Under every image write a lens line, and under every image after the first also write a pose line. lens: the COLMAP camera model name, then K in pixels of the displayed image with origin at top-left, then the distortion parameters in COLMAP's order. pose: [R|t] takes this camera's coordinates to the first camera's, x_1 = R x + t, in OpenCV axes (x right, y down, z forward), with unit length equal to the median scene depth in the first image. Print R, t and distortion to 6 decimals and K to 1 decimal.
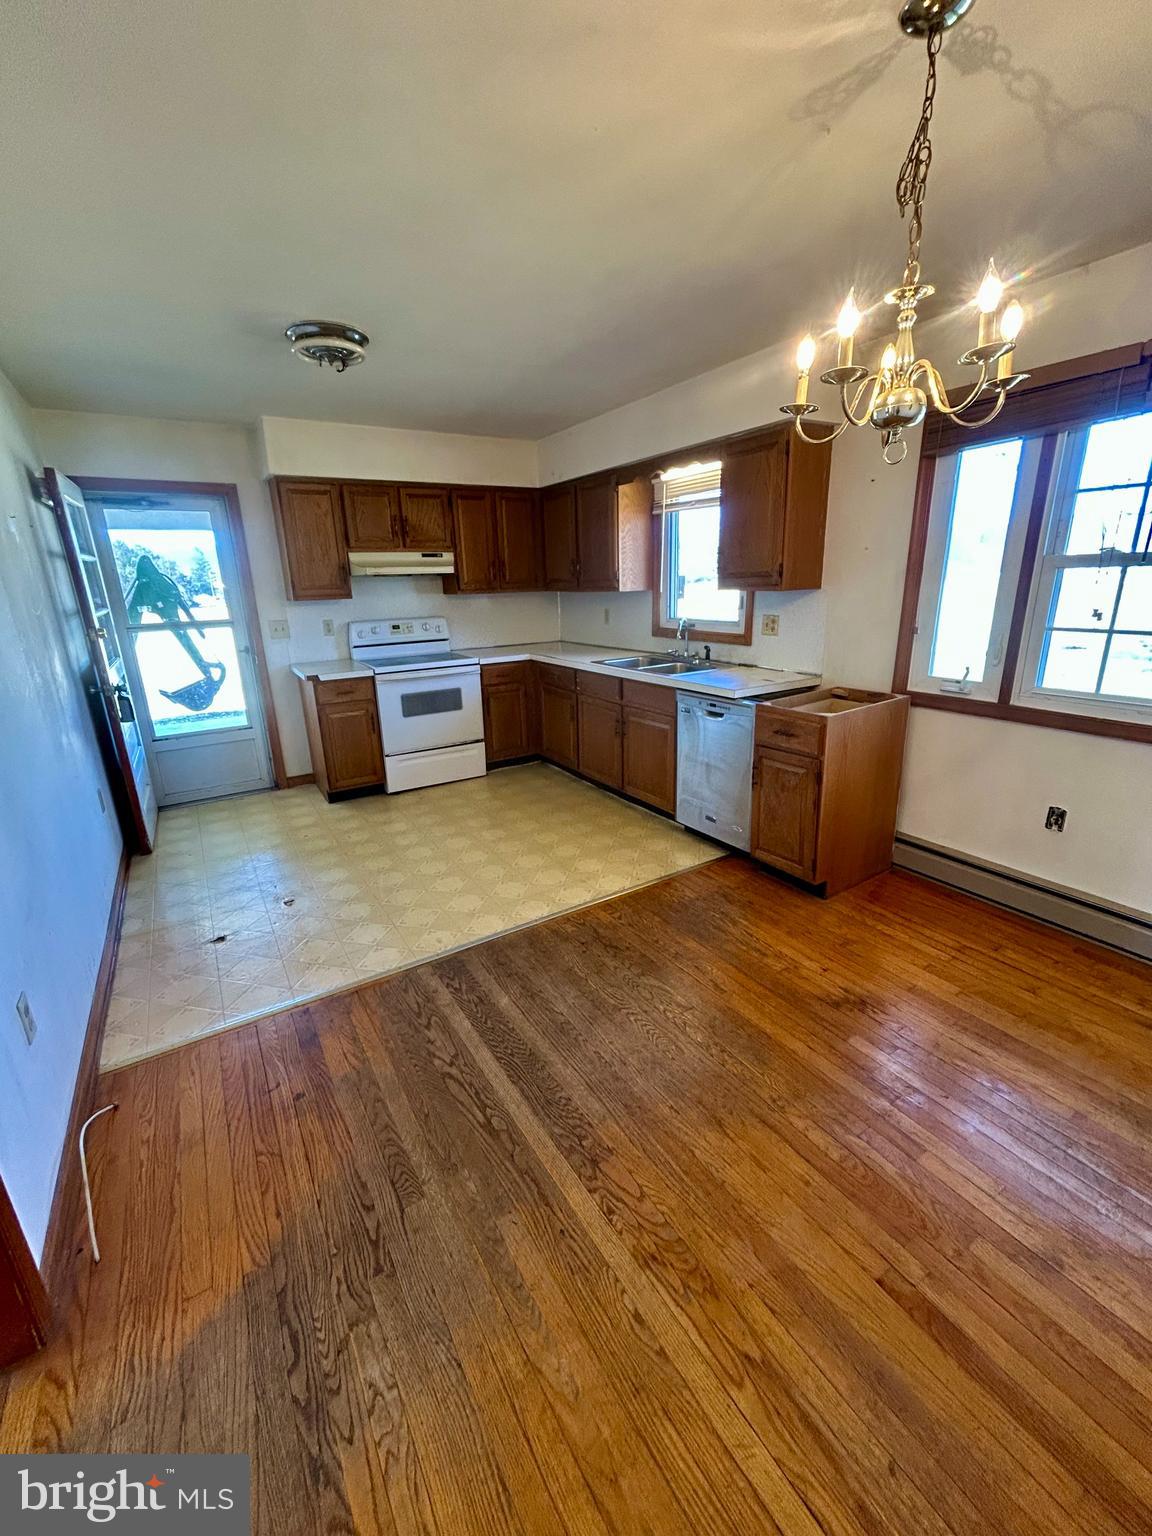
lens RADIAL K [[623.6, 0, 575.4], [0, 623.6, 760.9], [0, 0, 1]] dist [-0.002455, 0.001950]
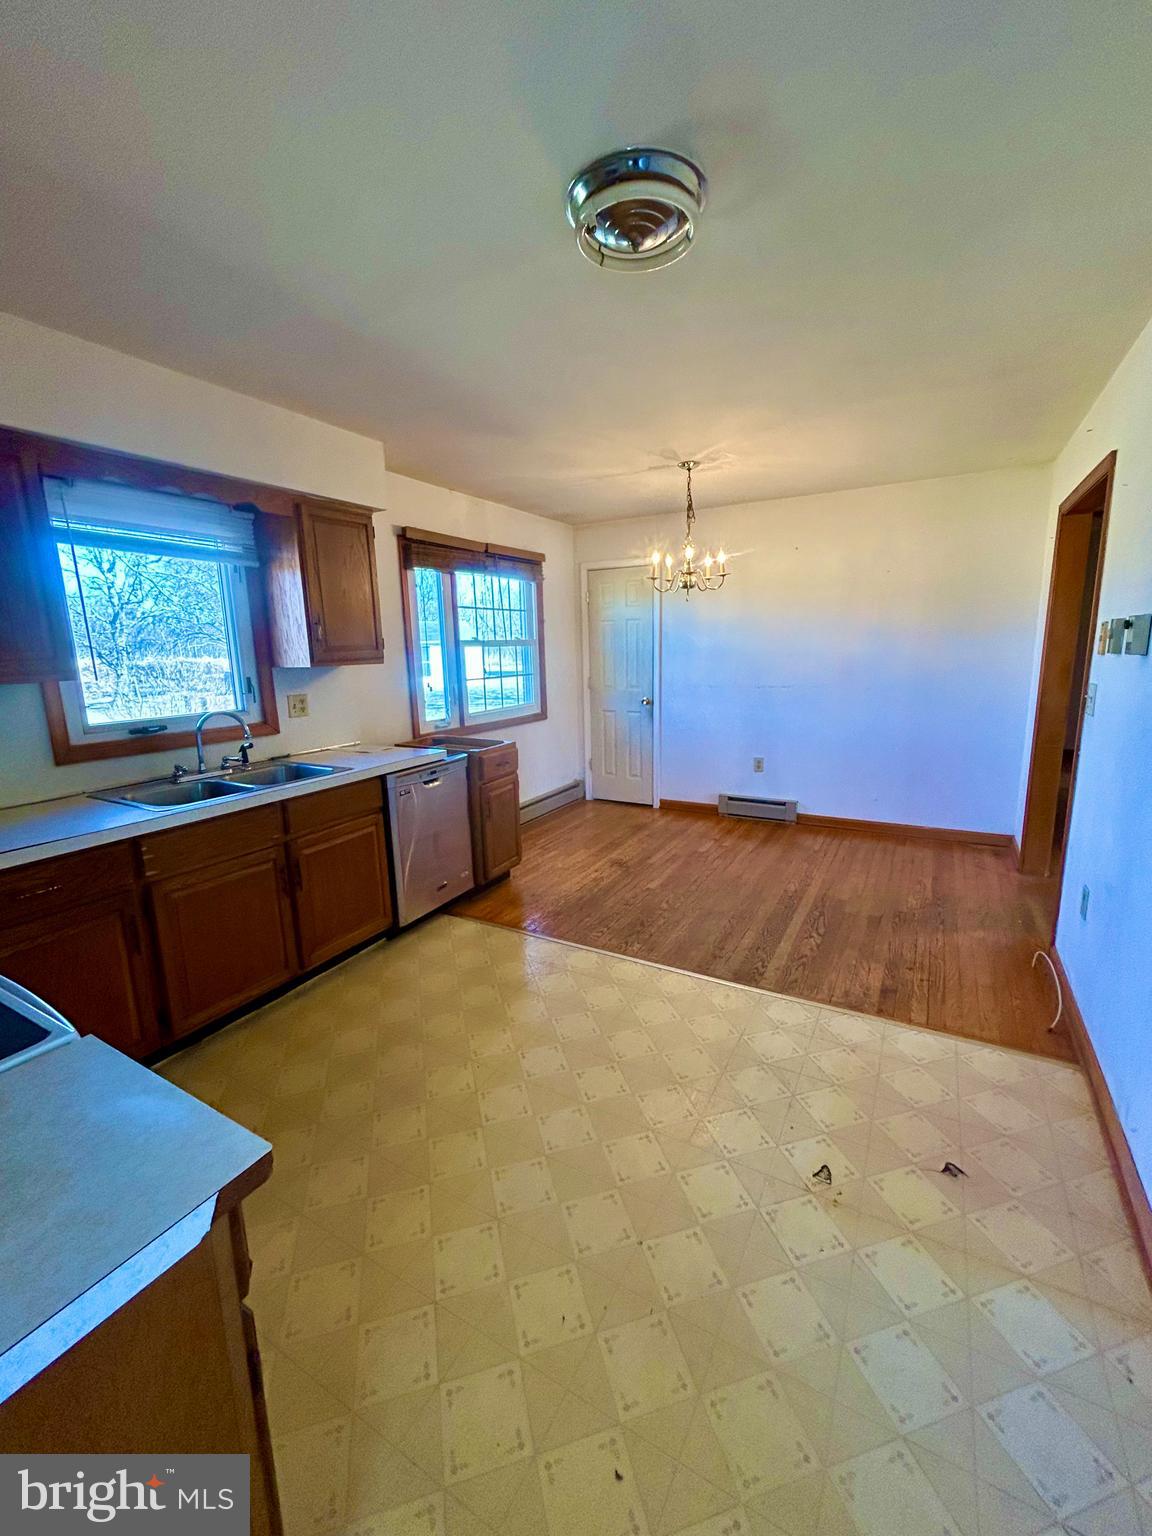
lens RADIAL K [[623.6, 0, 575.1], [0, 623.6, 762.8], [0, 0, 1]] dist [-0.002455, 0.001950]
pose [[-0.471065, -0.123988, 0.873341, -1.012337], [0.284887, 0.915630, 0.283656, -0.431915], [-0.834827, 0.382424, -0.395999, 1.605109]]
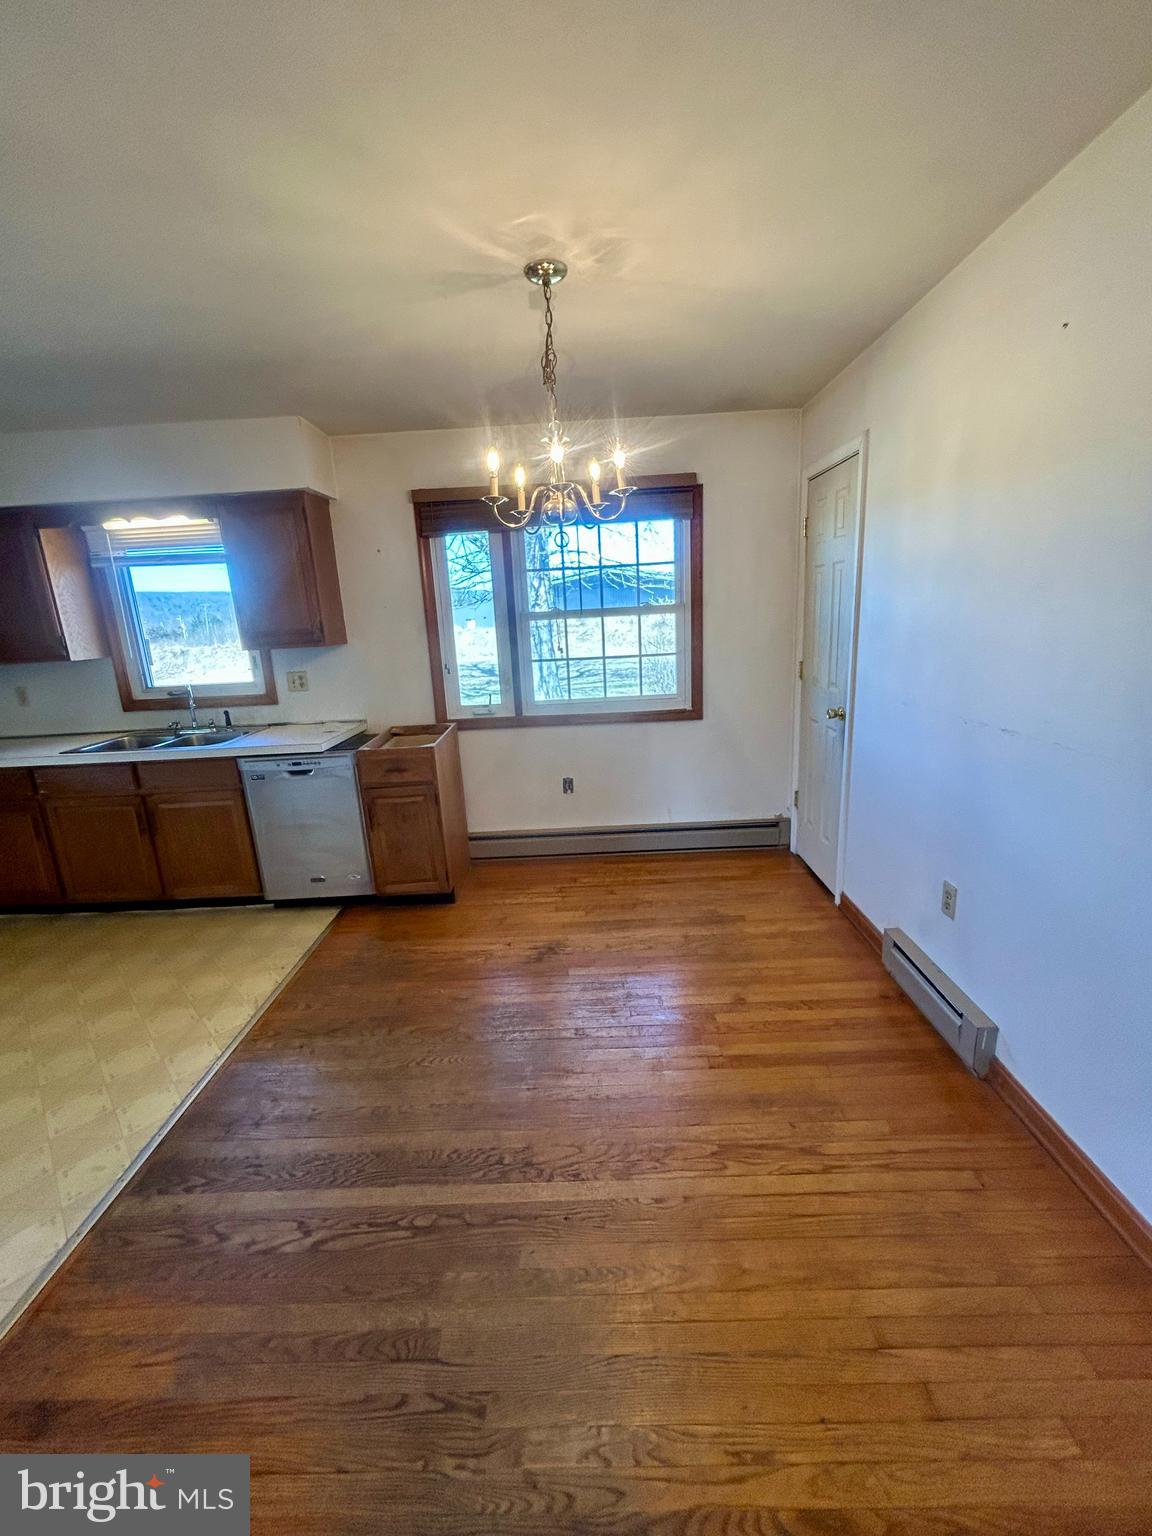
lens RADIAL K [[623.6, 0, 574.5], [0, 623.6, 762.2], [0, 0, 1]] dist [-0.002455, 0.001950]
pose [[0.544338, -0.195055, 0.815873, -0.447935], [0.270747, 0.961392, 0.049206, -0.030926], [-0.793972, 0.194111, 0.576133, 0.130596]]
